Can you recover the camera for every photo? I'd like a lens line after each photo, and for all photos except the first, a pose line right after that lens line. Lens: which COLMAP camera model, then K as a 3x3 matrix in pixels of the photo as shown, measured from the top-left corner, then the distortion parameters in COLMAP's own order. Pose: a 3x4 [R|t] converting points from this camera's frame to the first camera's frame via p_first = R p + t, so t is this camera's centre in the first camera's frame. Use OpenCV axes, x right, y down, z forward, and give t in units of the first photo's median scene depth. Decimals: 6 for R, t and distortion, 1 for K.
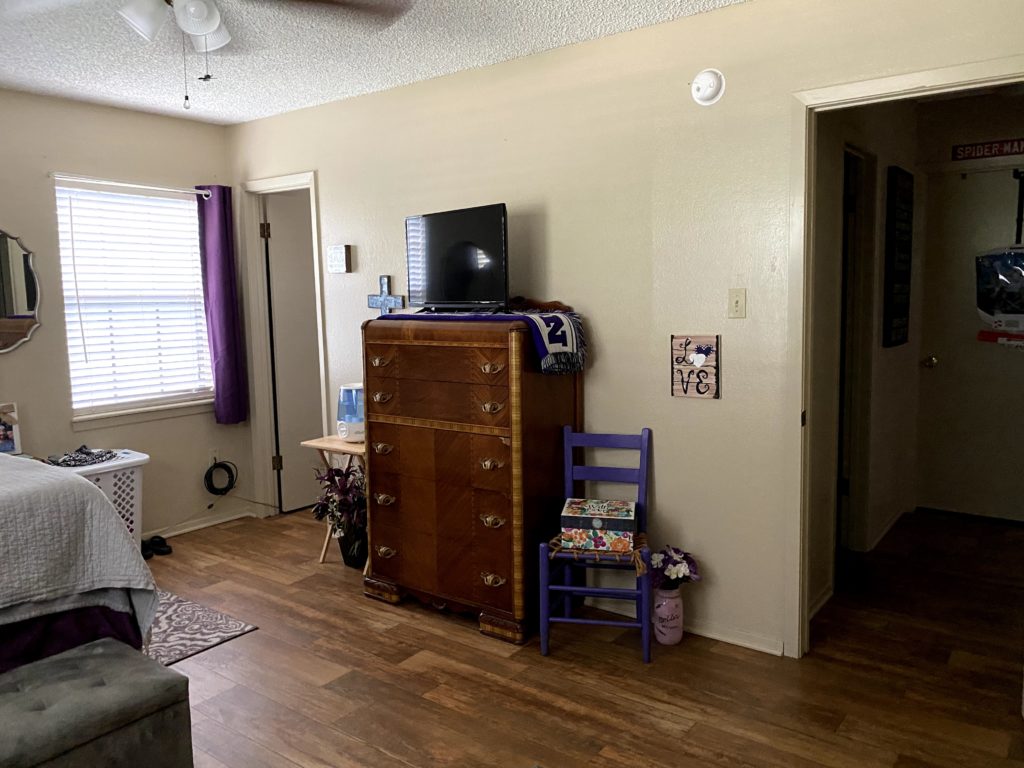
lens RADIAL K [[777.8, 0, 528.4], [0, 777.8, 370.4], [0, 0, 1]] dist [0.060422, -0.101600]
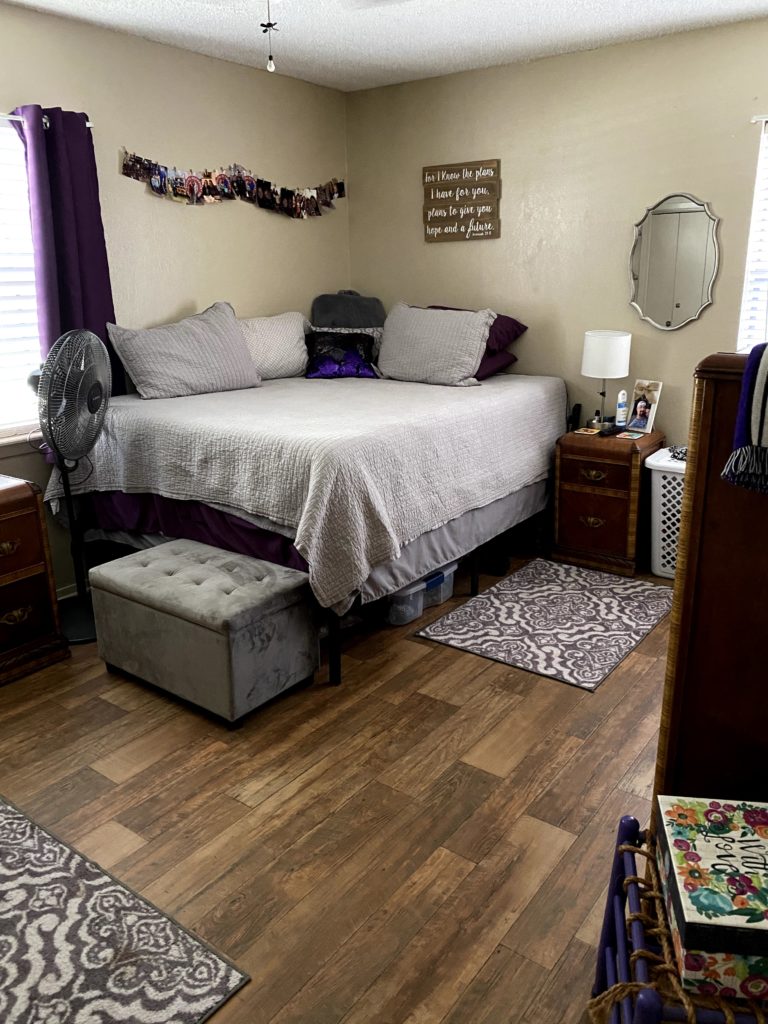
lens RADIAL K [[777.8, 0, 384.0], [0, 777.8, 512.0], [0, 0, 1]] dist [0.060422, -0.101600]
pose [[-0.008651, 0.307320, -0.951567, 0.403139], [-0.089589, 0.947538, 0.306833, -0.089777], [0.995941, 0.087905, 0.019335, 0.776760]]
